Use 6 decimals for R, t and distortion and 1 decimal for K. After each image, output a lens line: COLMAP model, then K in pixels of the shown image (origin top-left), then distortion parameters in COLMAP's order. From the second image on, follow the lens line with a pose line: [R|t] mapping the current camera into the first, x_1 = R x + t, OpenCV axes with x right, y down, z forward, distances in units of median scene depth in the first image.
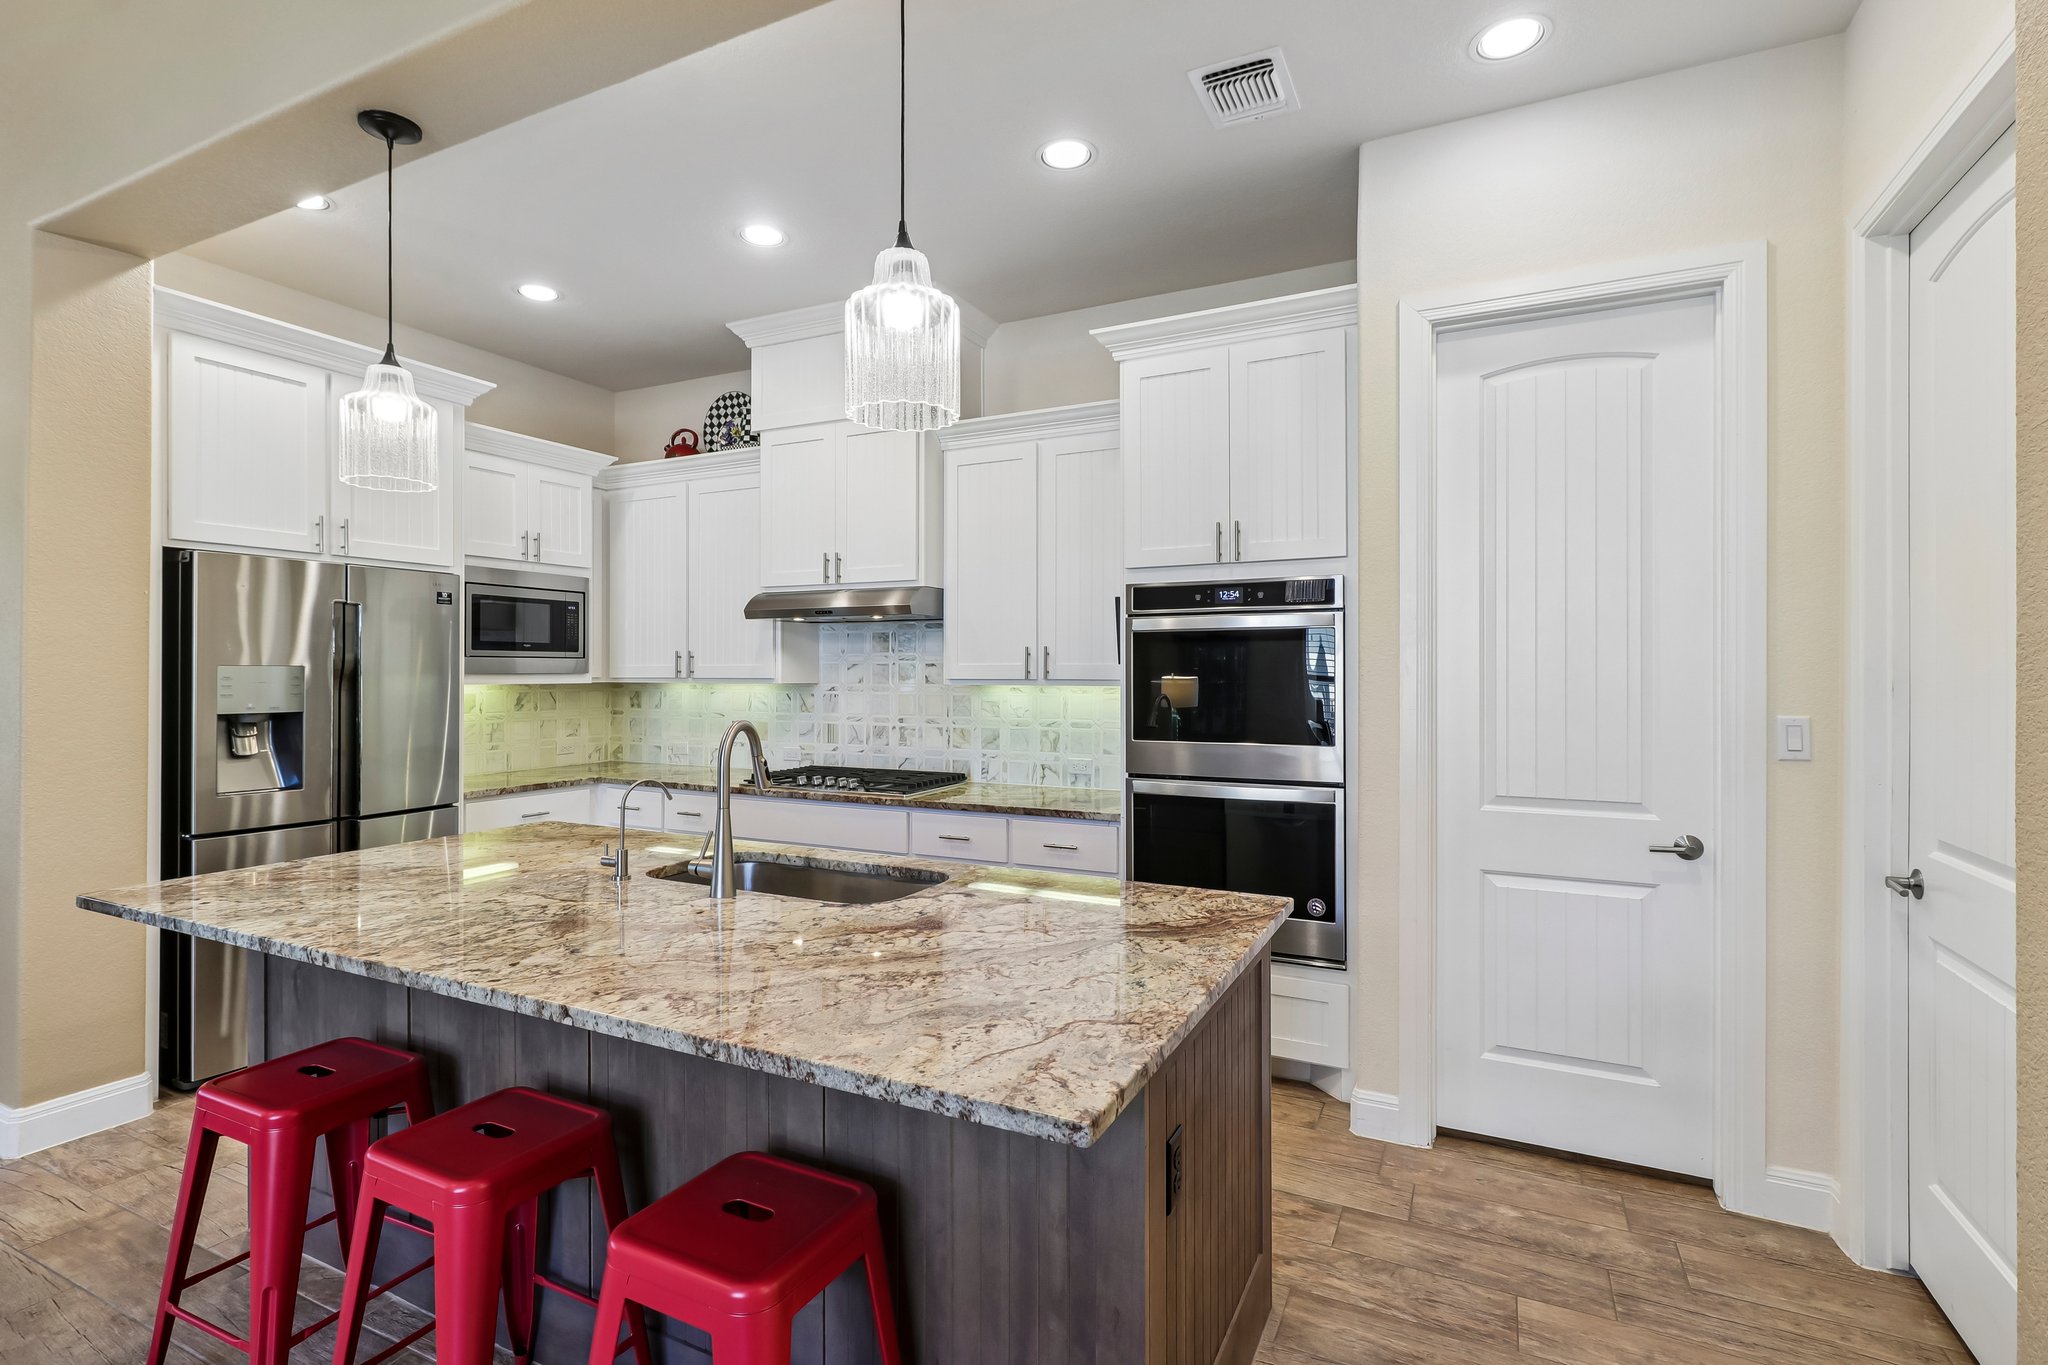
lens RADIAL K [[955.5, 0, 1029.2], [0, 955.5, 664.3], [0, 0, 1]] dist [0.002045, 0.000143]
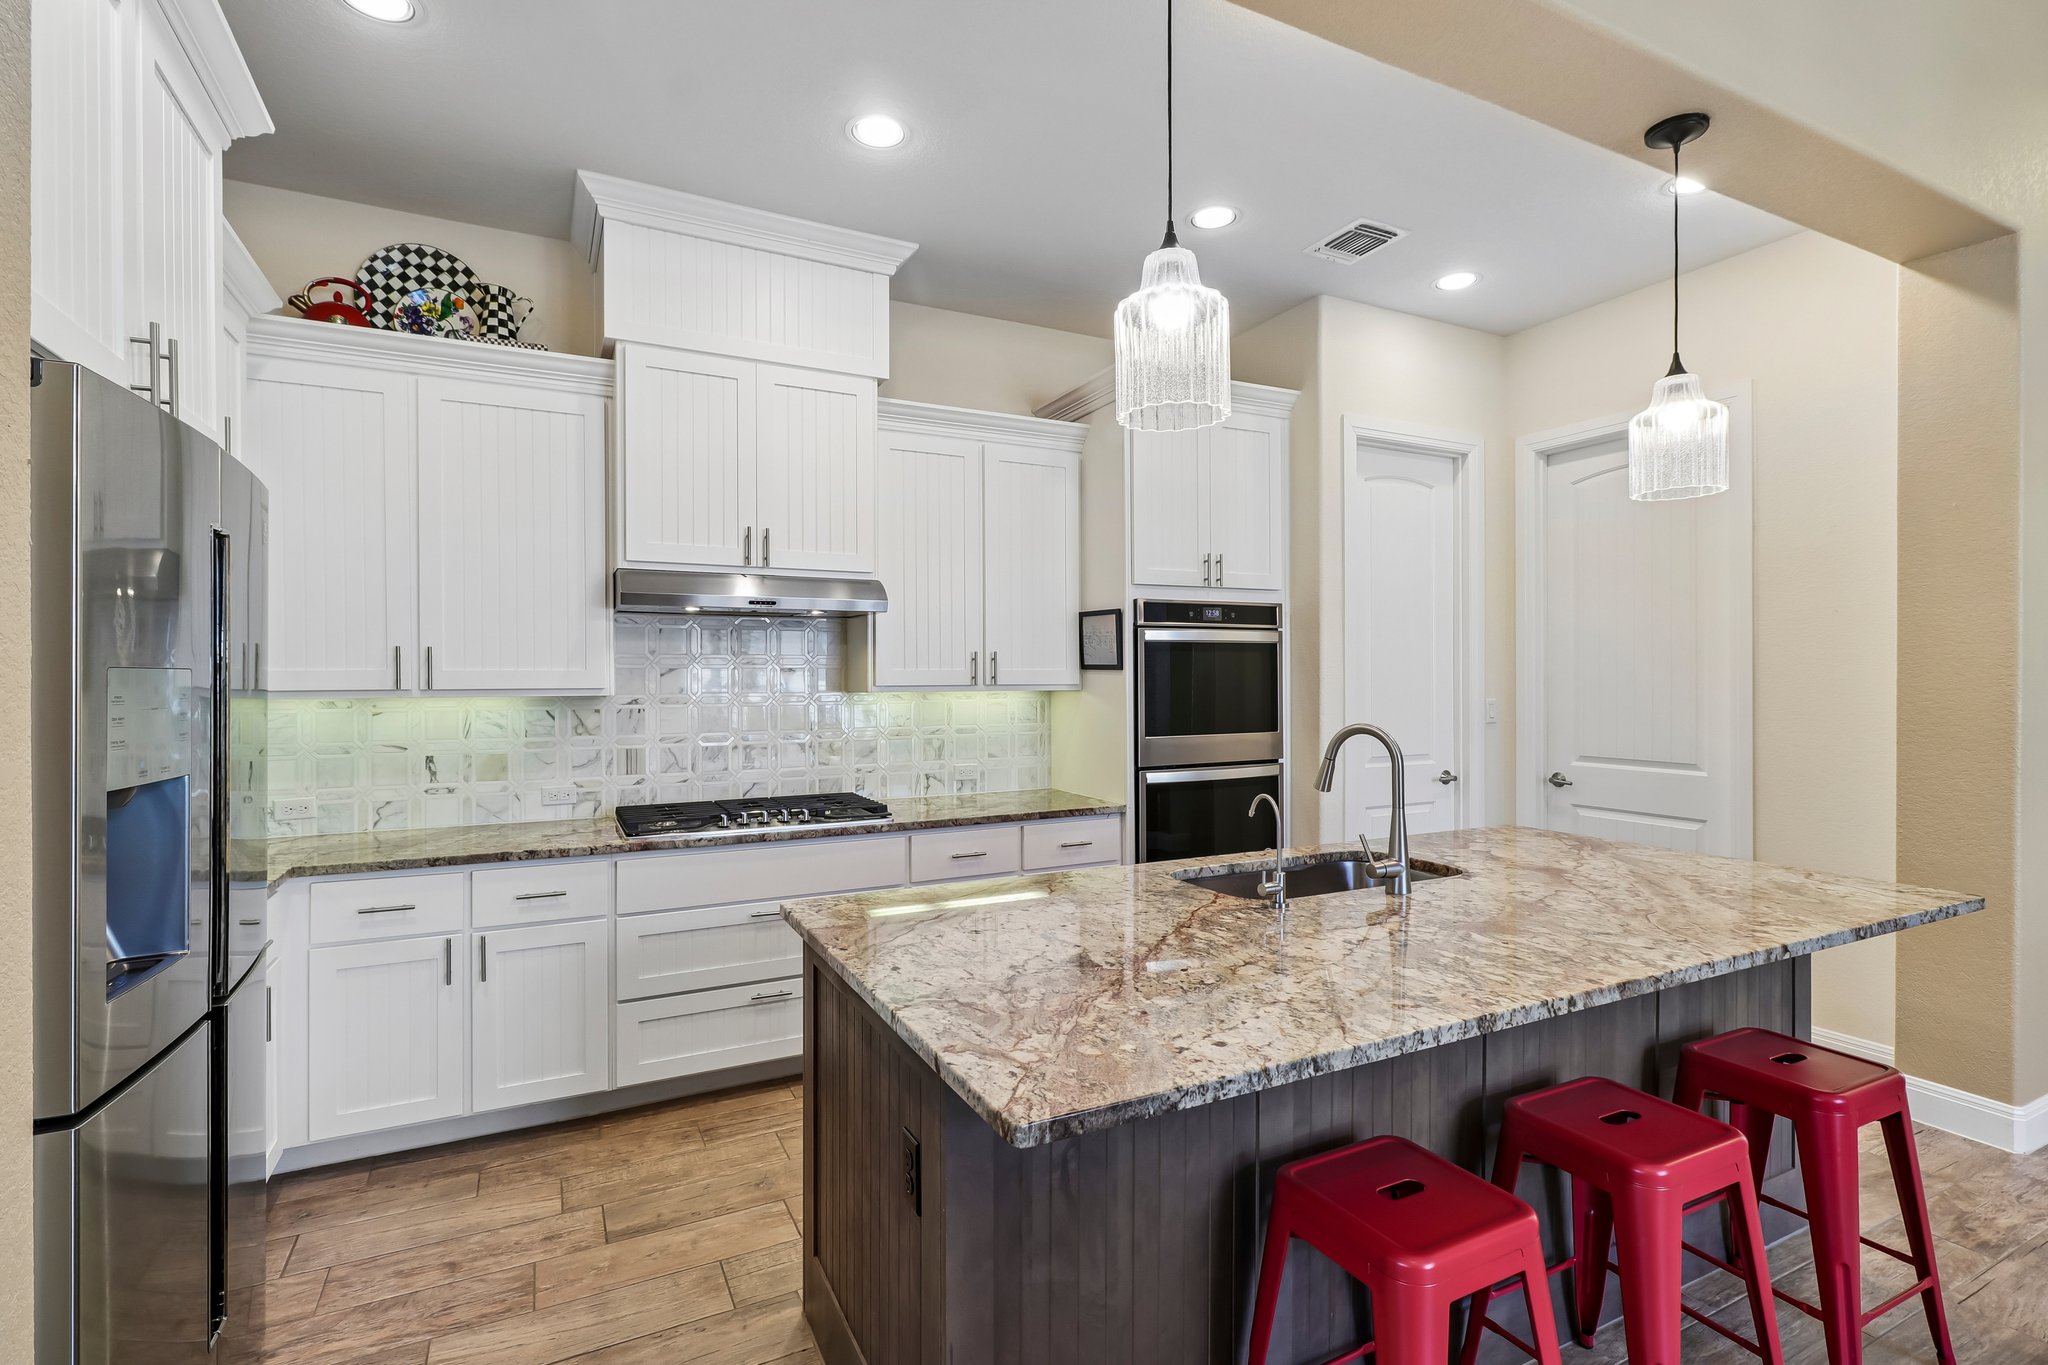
lens RADIAL K [[952.0, 0, 1020.8], [0, 952.0, 673.3], [0, 0, 1]] dist [0.001197, -0.000113]
pose [[0.606924, -0.000326, 0.794760, -0.876263], [-0.002360, 0.999995, 0.002212, 0.001846], [-0.794757, -0.003218, 0.606920, 0.439365]]
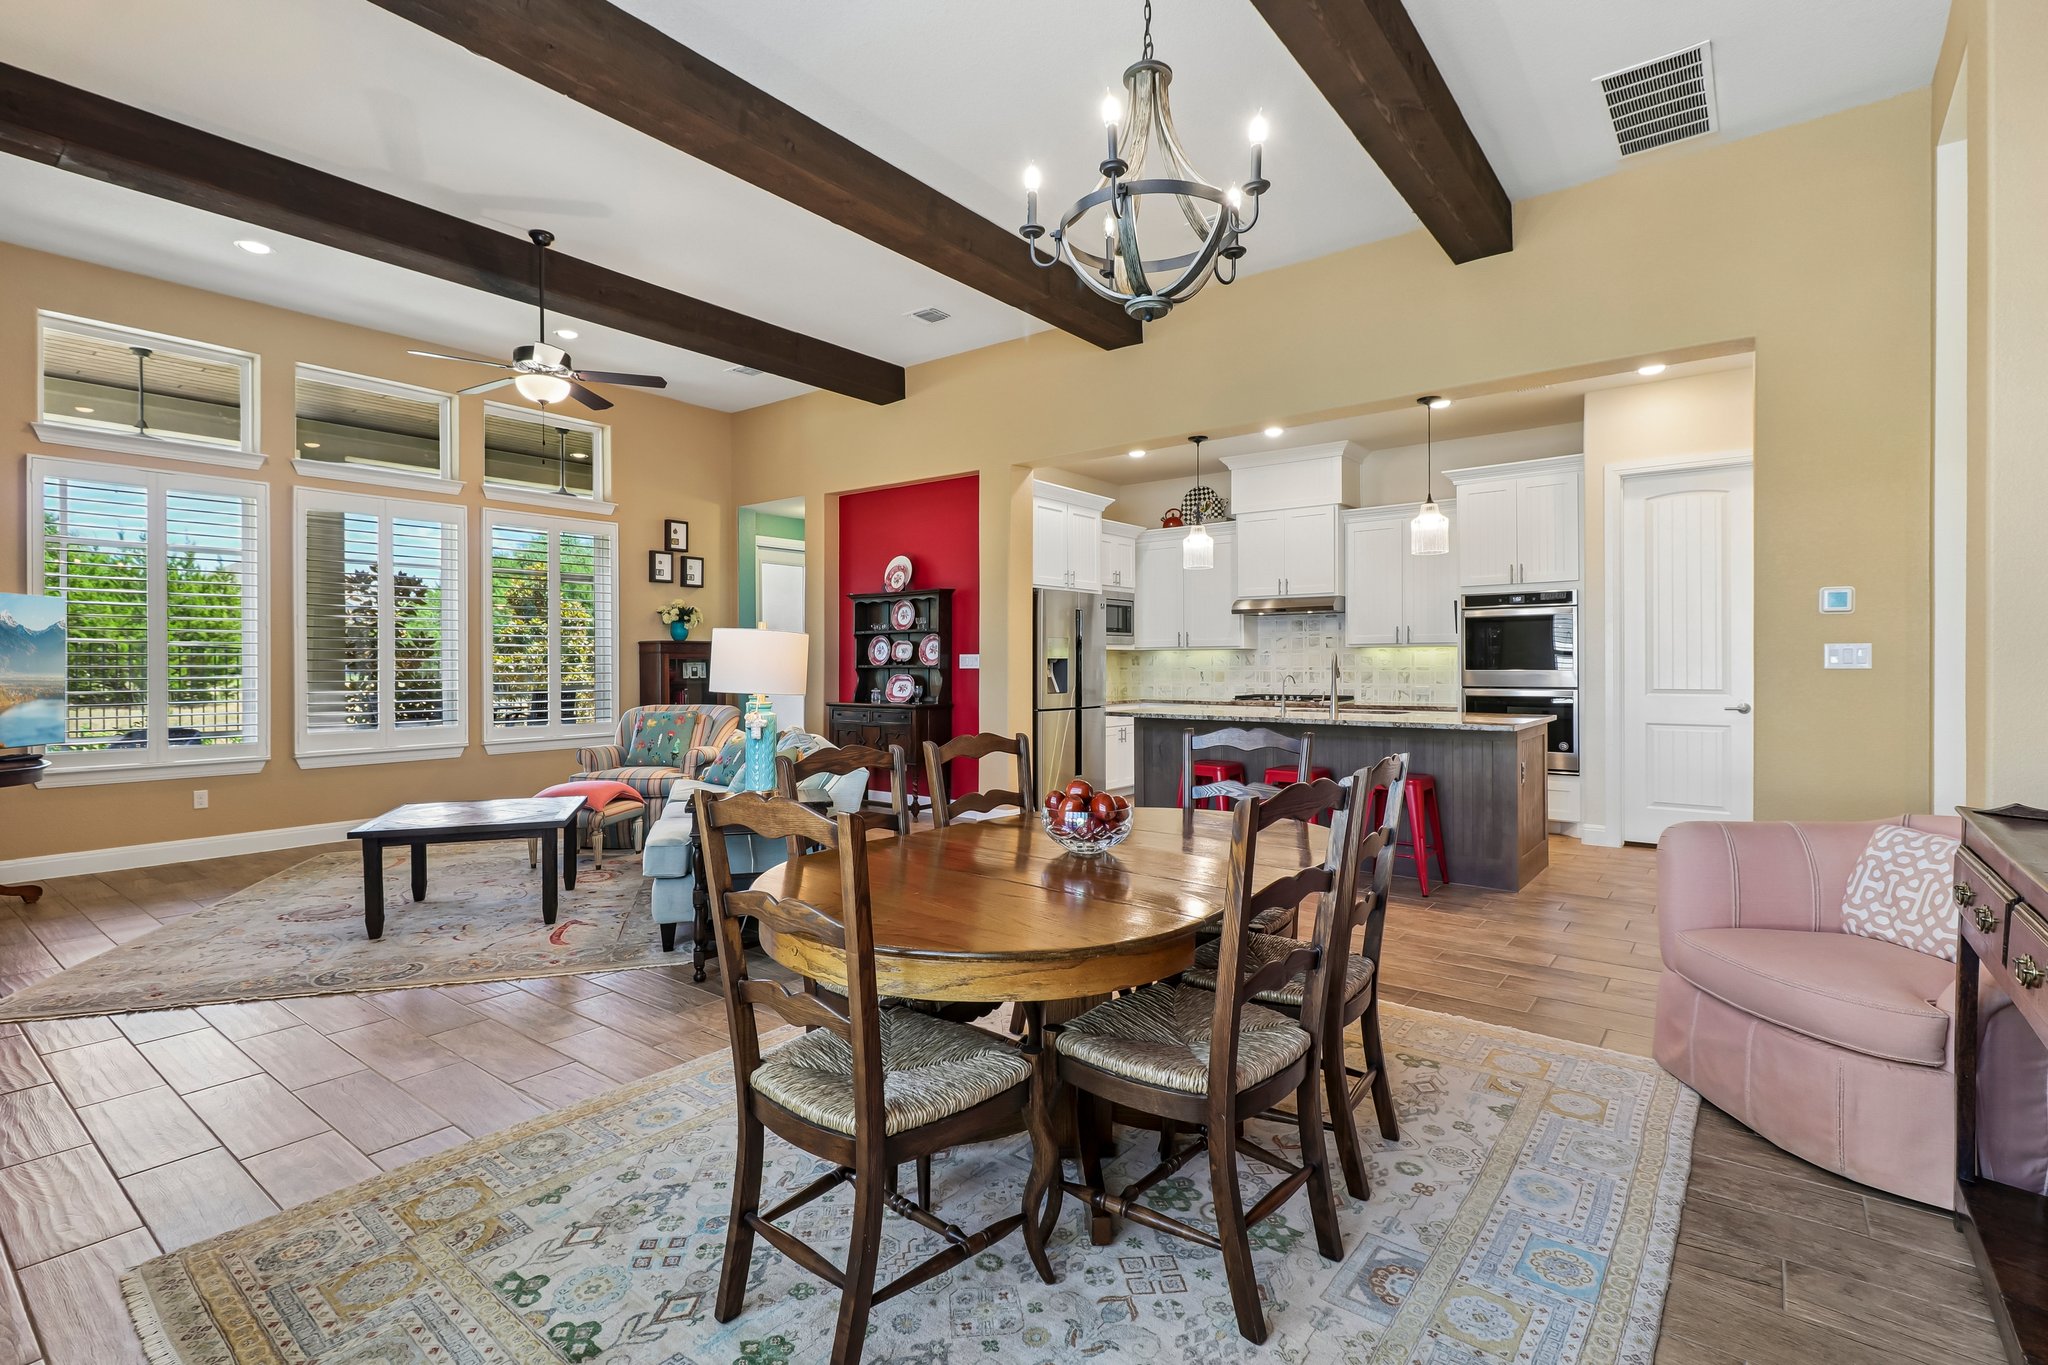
lens RADIAL K [[955.5, 0, 1029.2], [0, 955.5, 664.3], [0, 0, 1]] dist [0.002045, 0.000143]
pose [[0.978780, -0.005411, -0.204844, -0.392534], [0.007496, 0.999928, 0.009403, 0.040310], [0.204778, -0.010739, 0.978750, -1.219255]]
